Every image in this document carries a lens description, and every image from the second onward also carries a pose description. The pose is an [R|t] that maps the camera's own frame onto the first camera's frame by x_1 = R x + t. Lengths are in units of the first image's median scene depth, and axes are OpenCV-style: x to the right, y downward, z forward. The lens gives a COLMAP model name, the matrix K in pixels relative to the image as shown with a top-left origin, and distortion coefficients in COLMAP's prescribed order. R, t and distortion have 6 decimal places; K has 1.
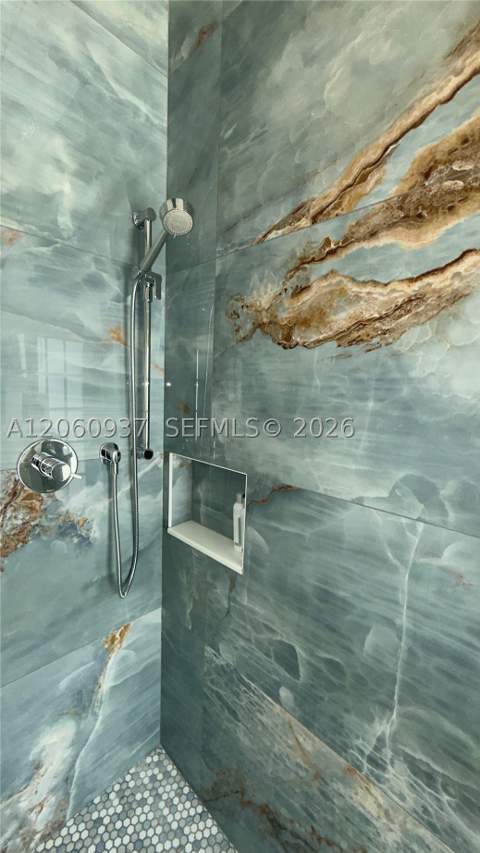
lens RADIAL K [[346.5, 0, 240.0], [0, 346.5, 426.5], [0, 0, 1]] dist [0.001337, -0.000021]
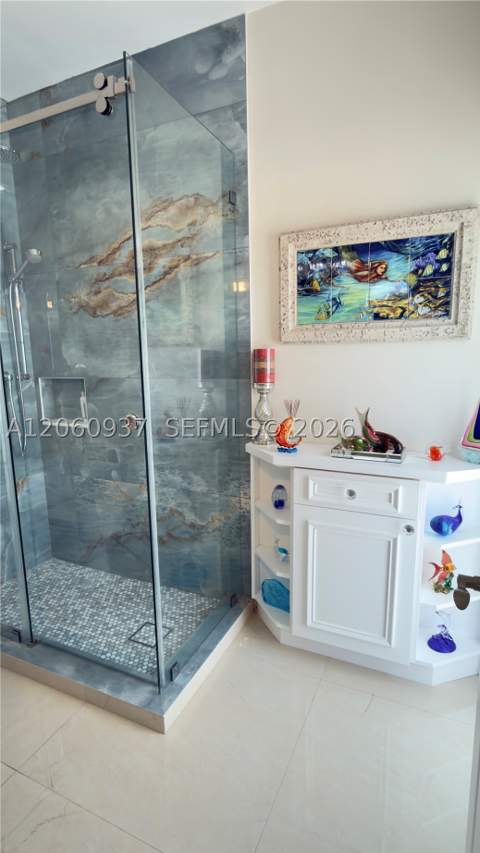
lens RADIAL K [[436.9, 0, 240.0], [0, 436.9, 426.5], [0, 0, 1]] dist [-0.002675, -0.000027]
pose [[0.940904, -0.113813, 0.318977, 0.032118], [0.094211, 0.992626, 0.076275, 0.334093], [-0.325306, -0.041717, 0.944688, -1.917824]]
